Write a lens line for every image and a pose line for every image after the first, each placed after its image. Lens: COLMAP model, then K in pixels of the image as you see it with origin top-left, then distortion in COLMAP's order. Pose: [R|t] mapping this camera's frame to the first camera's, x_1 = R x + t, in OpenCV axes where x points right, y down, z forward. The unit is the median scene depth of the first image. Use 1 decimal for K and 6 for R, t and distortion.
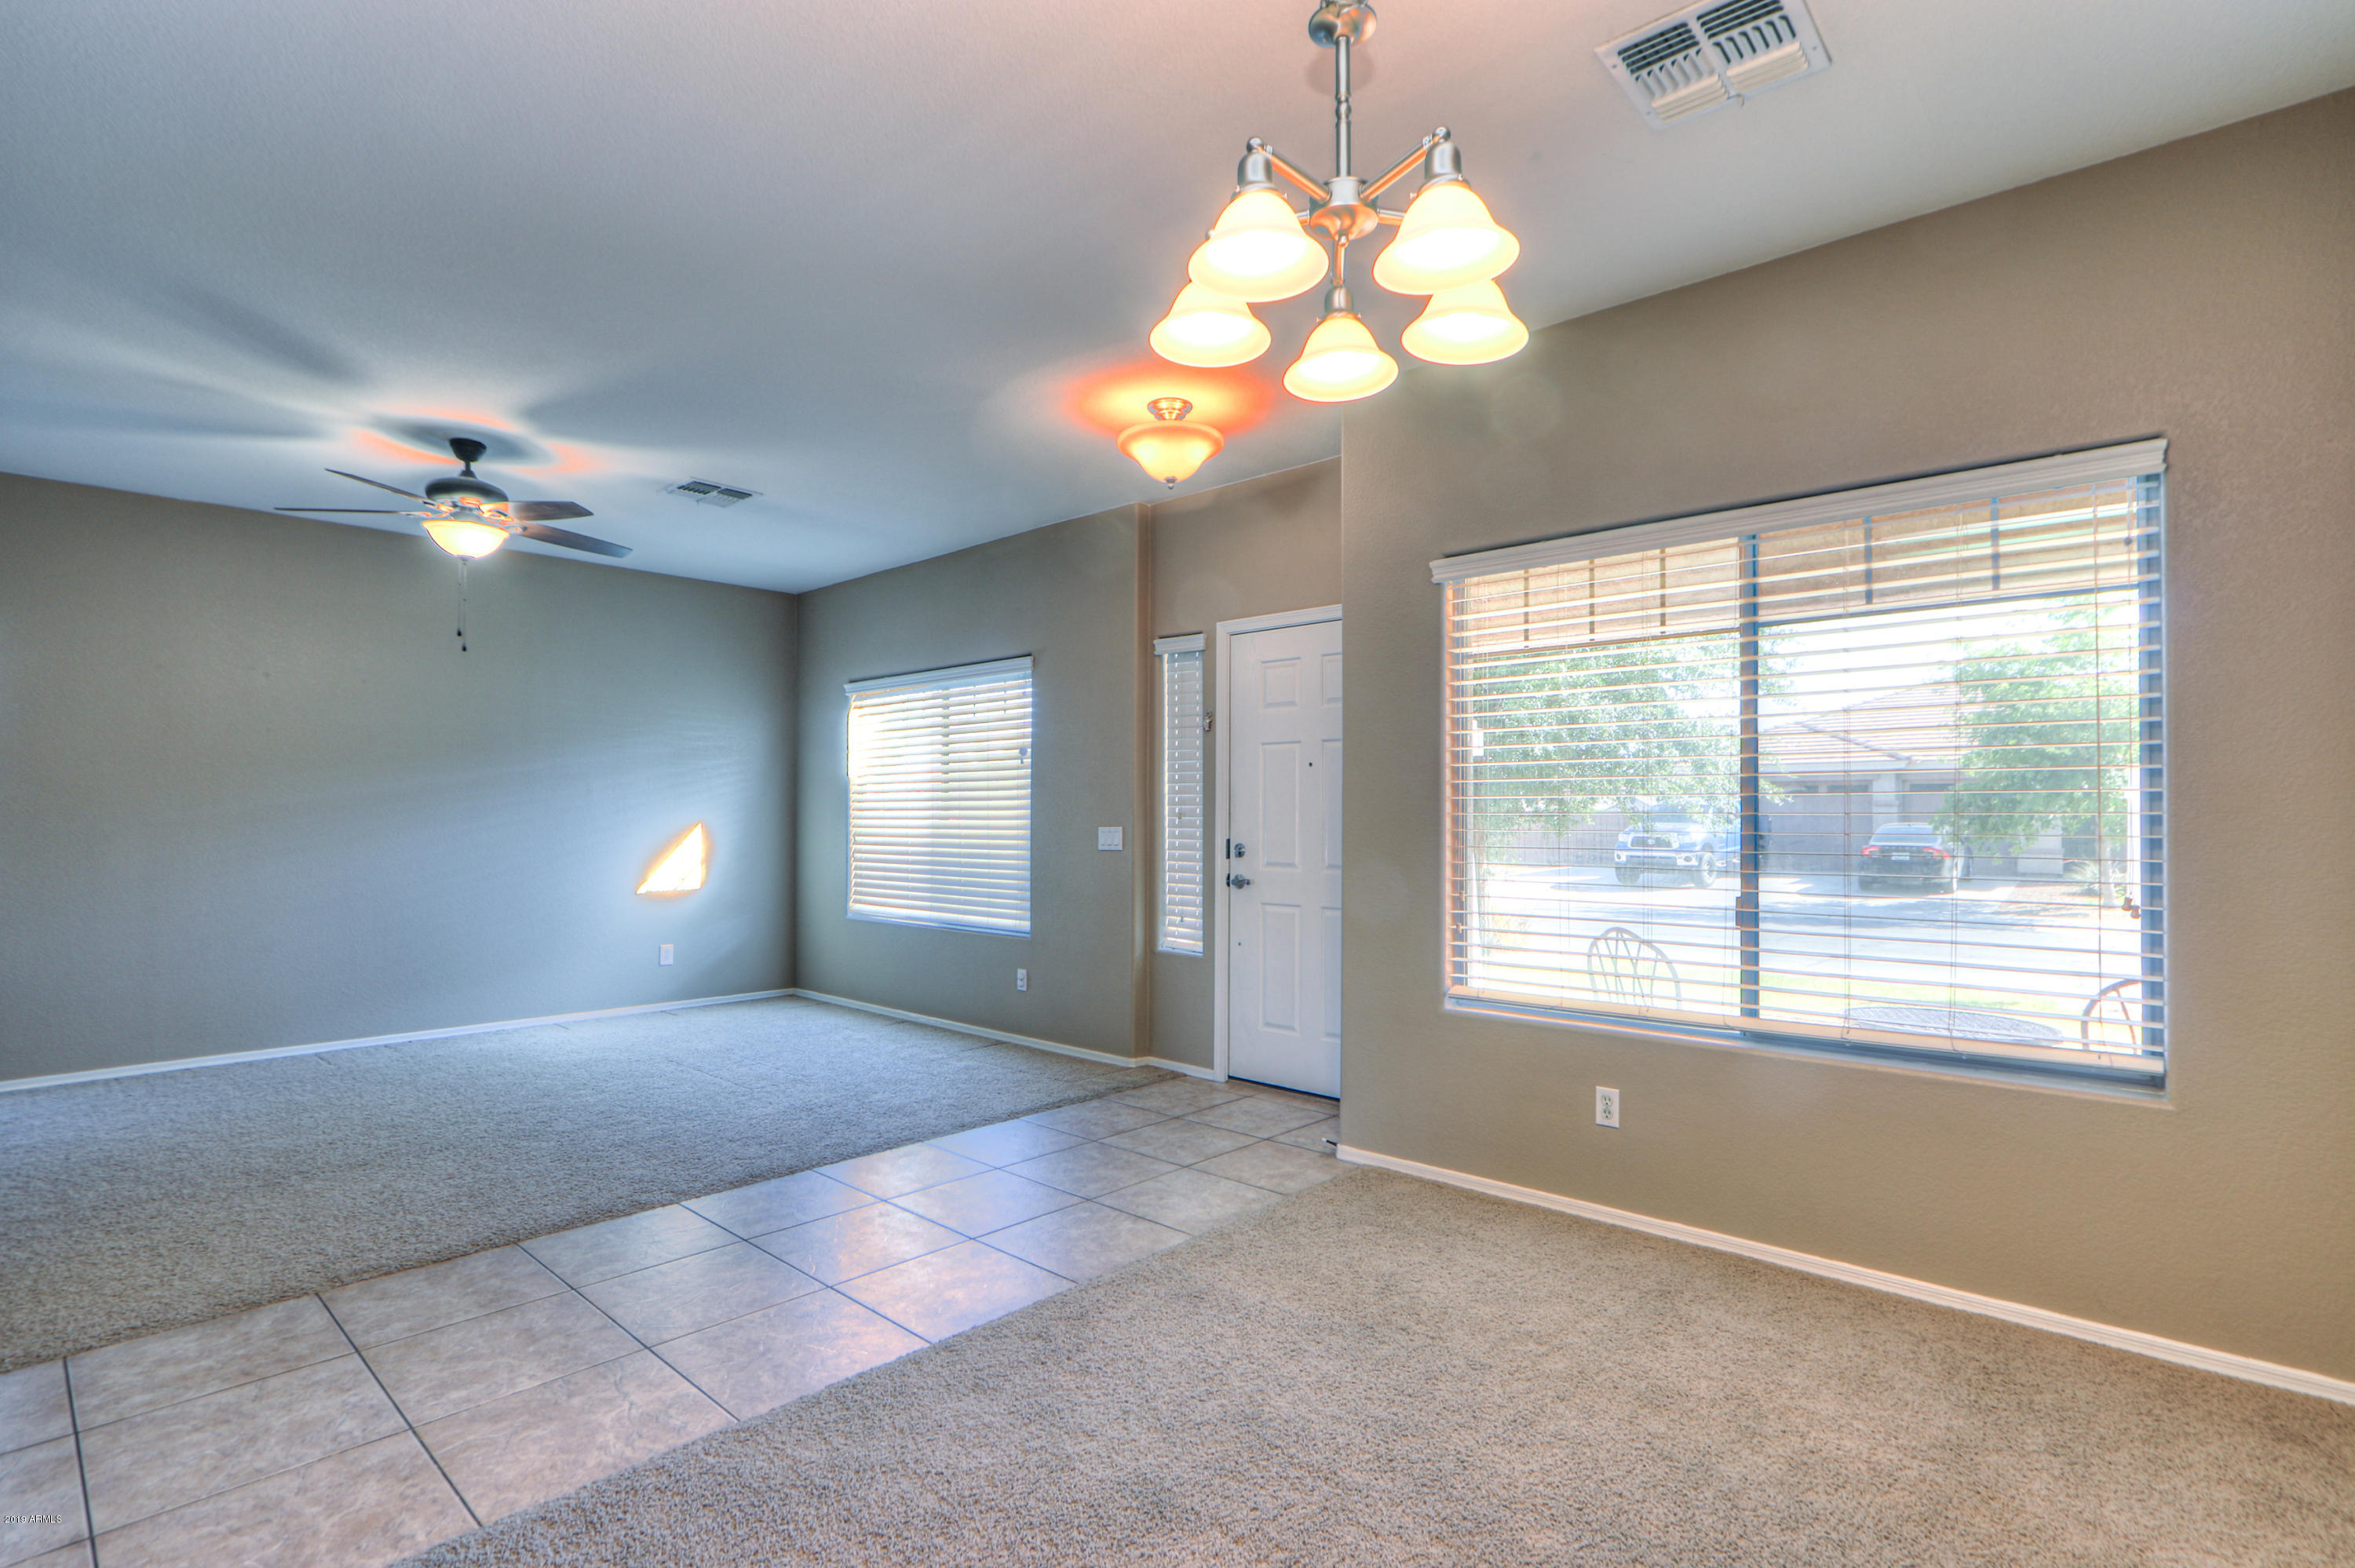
lens RADIAL K [[1115.0, 0, 1177.5], [0, 1115.0, 811.5], [0, 0, 1]] dist [-0.024909, 0.009843]
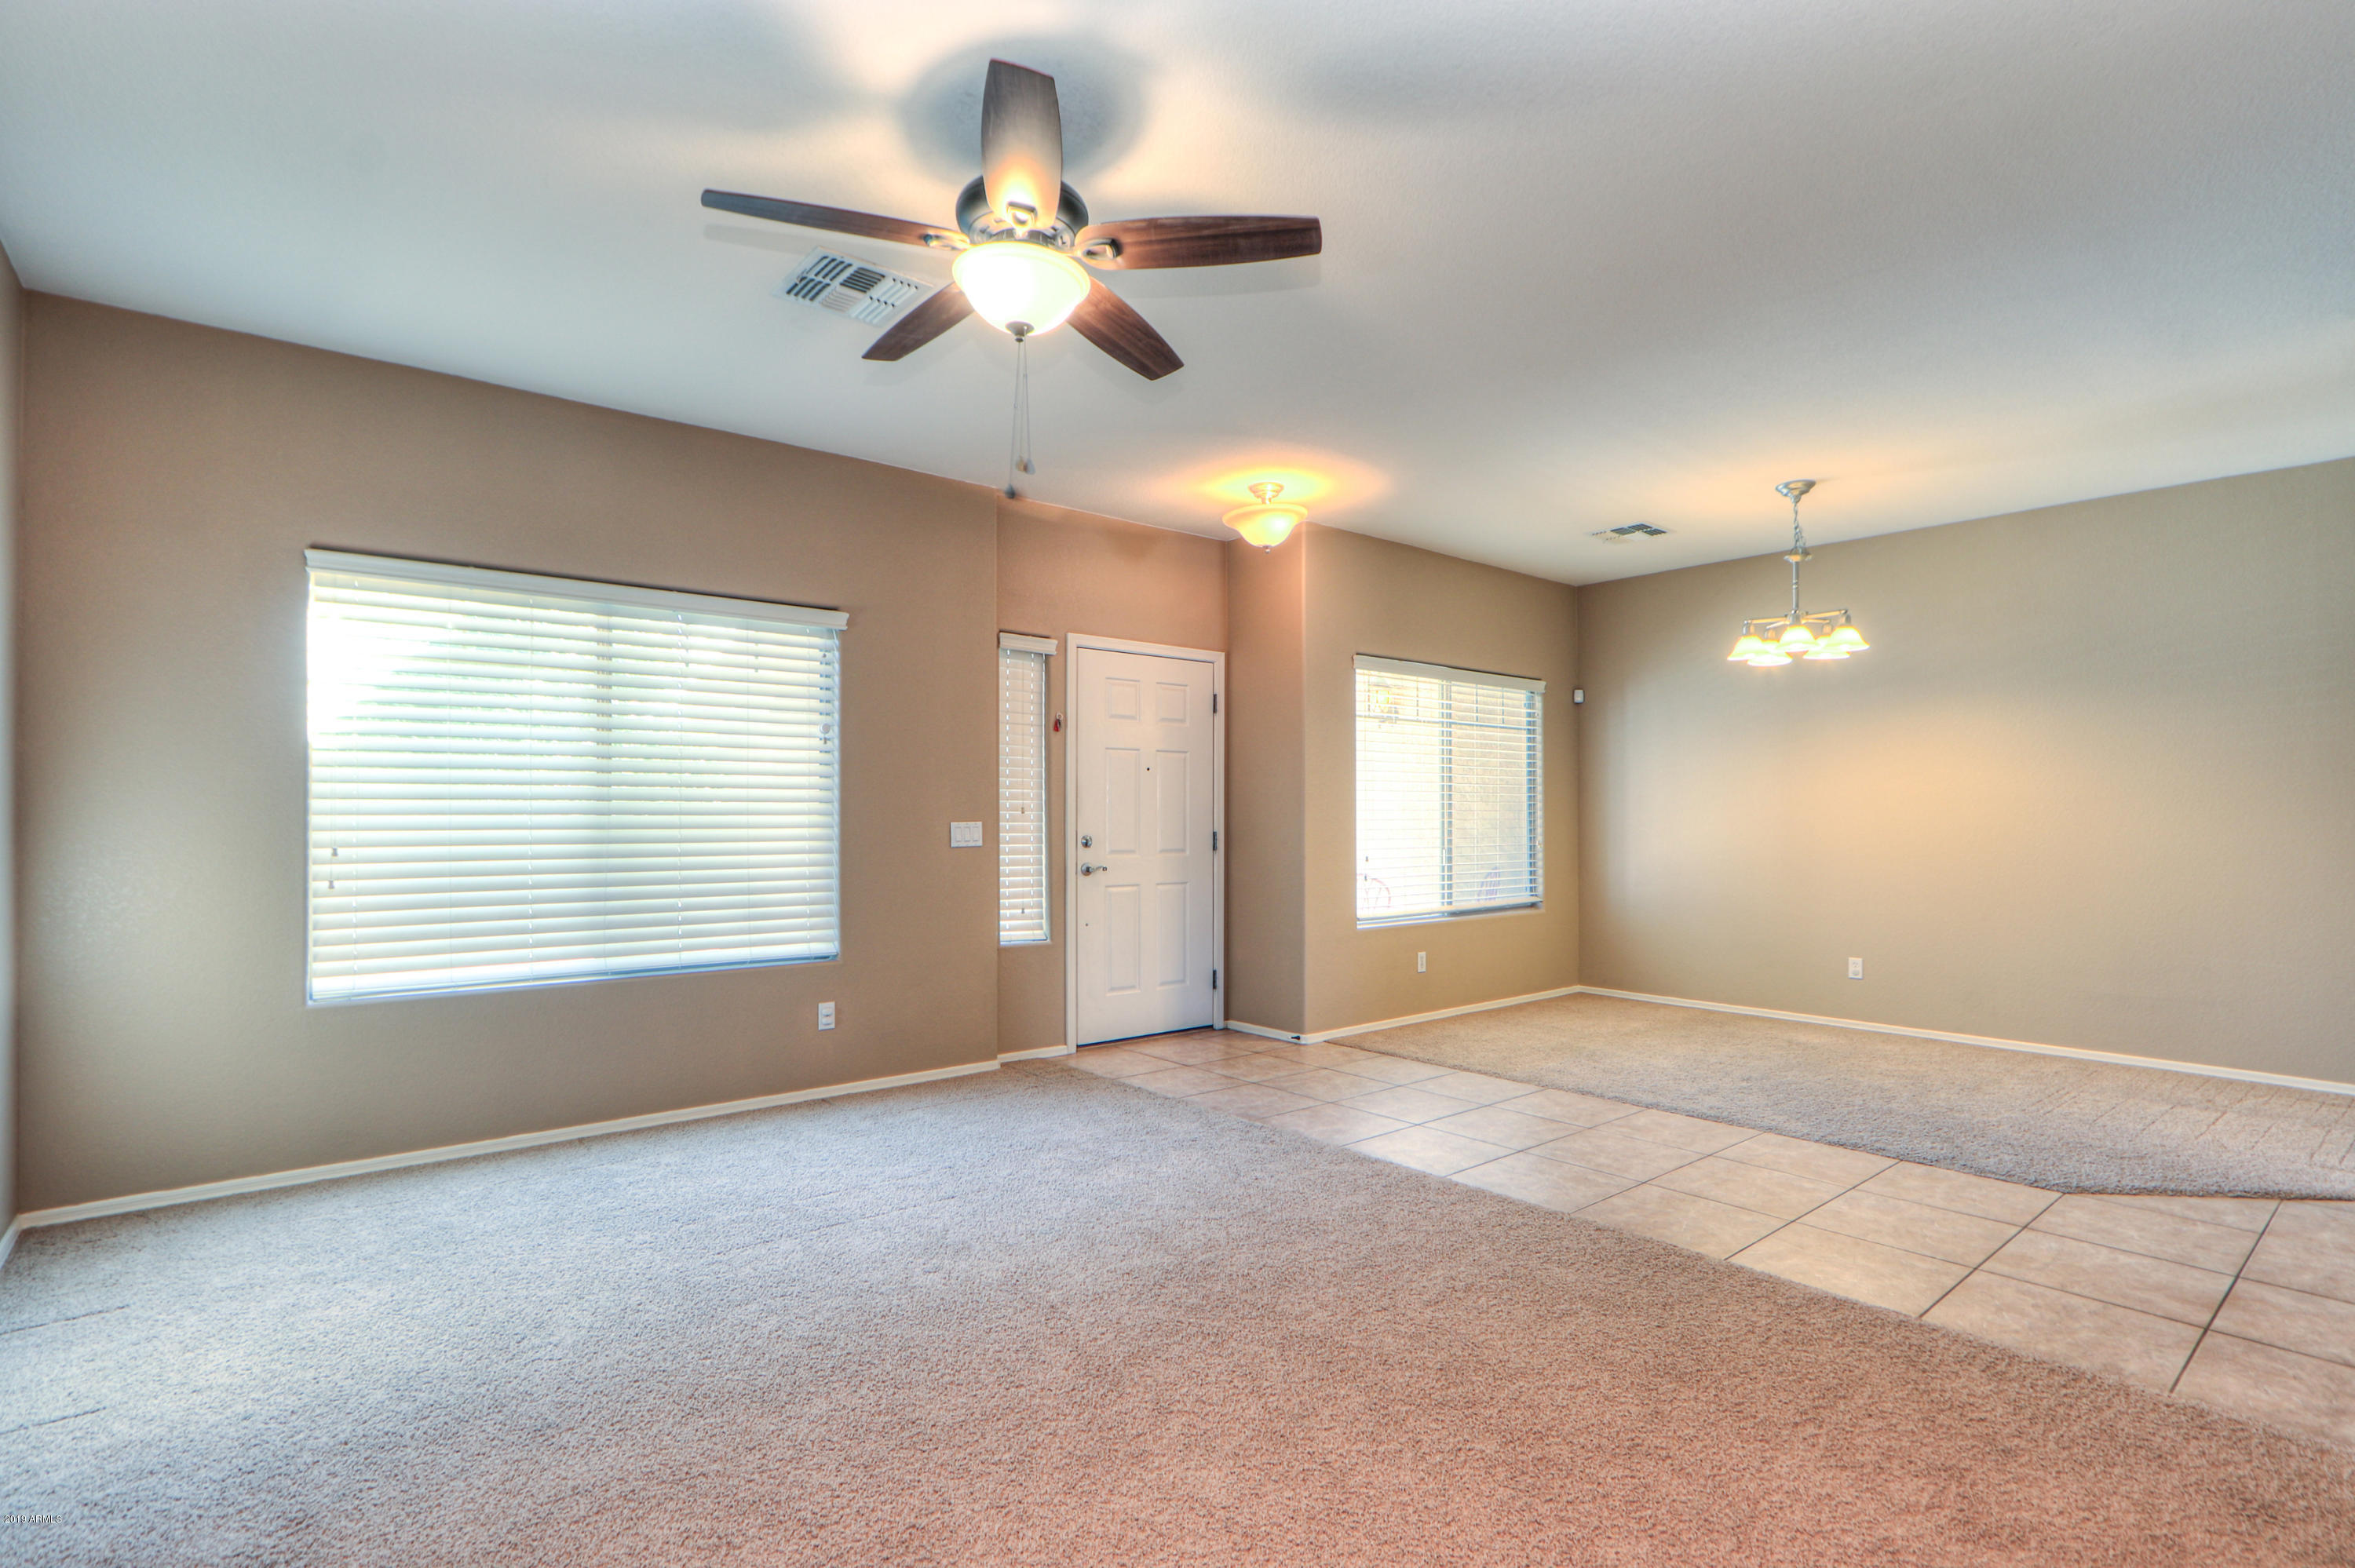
lens RADIAL K [[1115.0, 0, 1177.5], [0, 1115.0, 811.5], [0, 0, 1]] dist [-0.024909, 0.009843]
pose [[0.141091, 0.004996, 0.989984, -1.416038], [-0.003152, 0.999984, -0.004598, 0.012532], [-0.989992, -0.002472, 0.141105, 1.018122]]
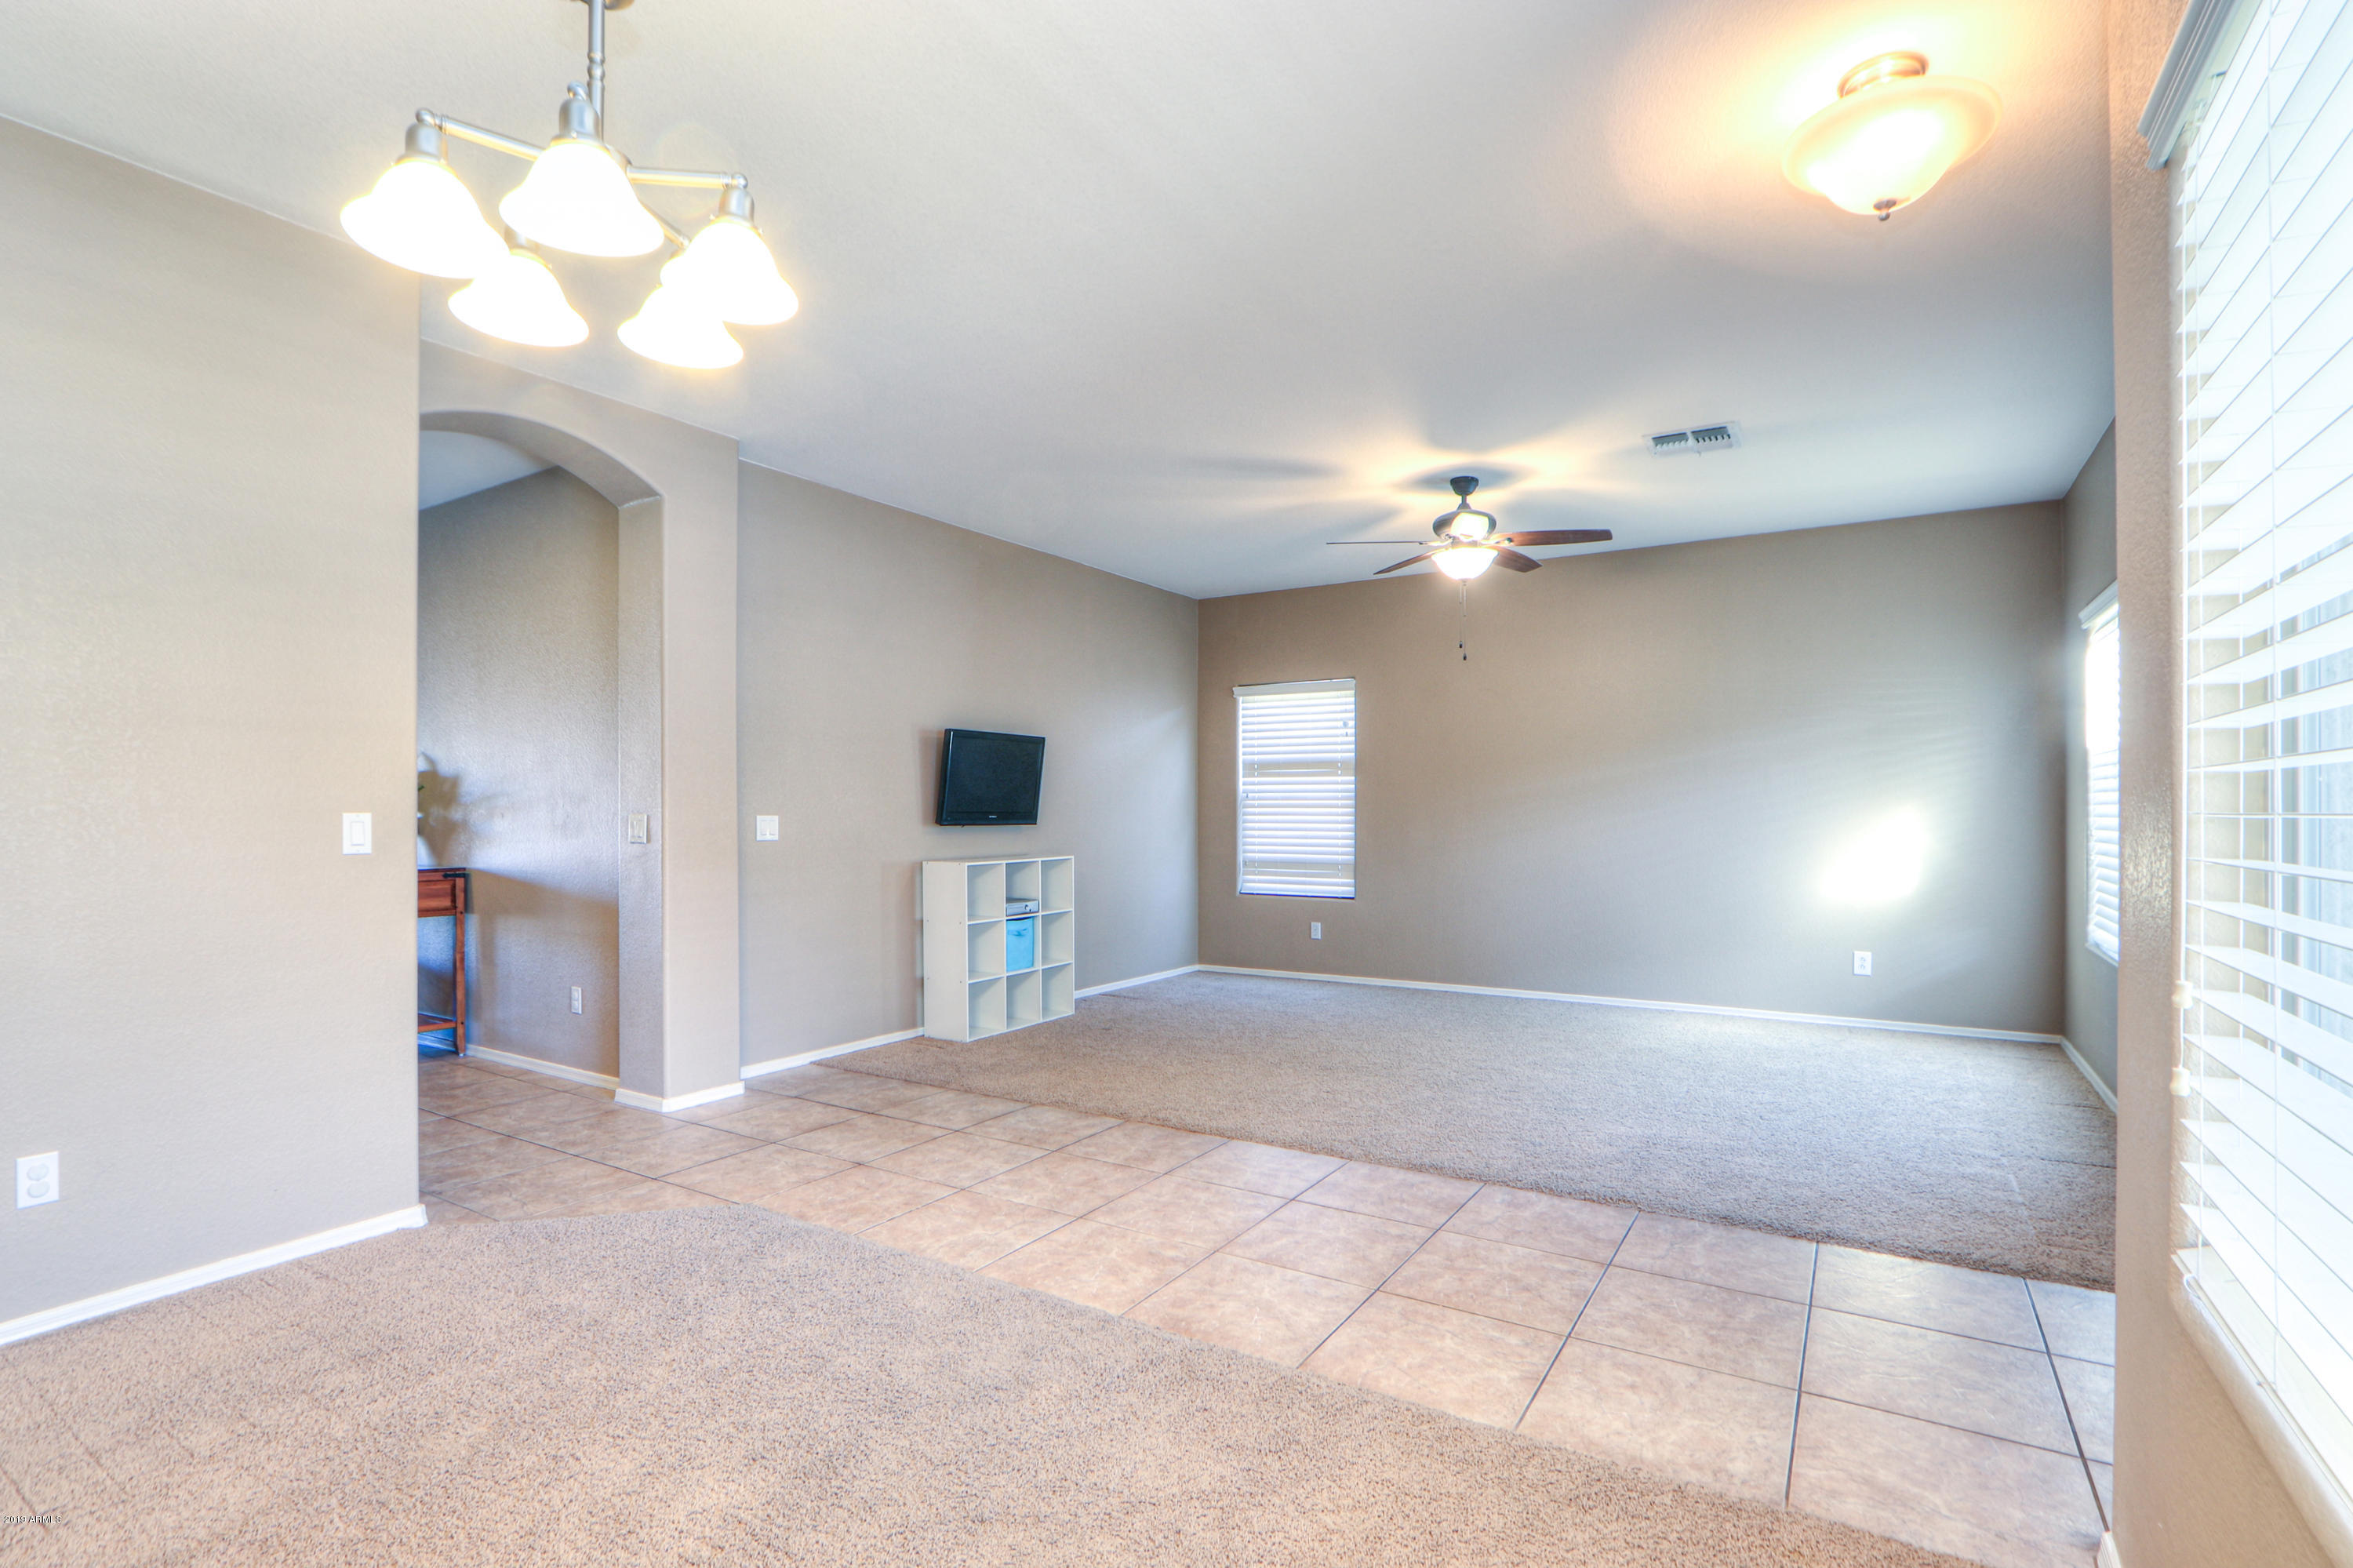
lens RADIAL K [[1114.2, 0, 1176.5], [0, 1114.2, 811.5], [0, 0, 1]] dist [-0.024909, 0.009843]
pose [[0.177800, -0.000481, -0.984067, 0.535392], [0.006245, 0.999980, 0.000640, 0.012789], [0.984047, -0.006260, 0.177799, 0.595027]]
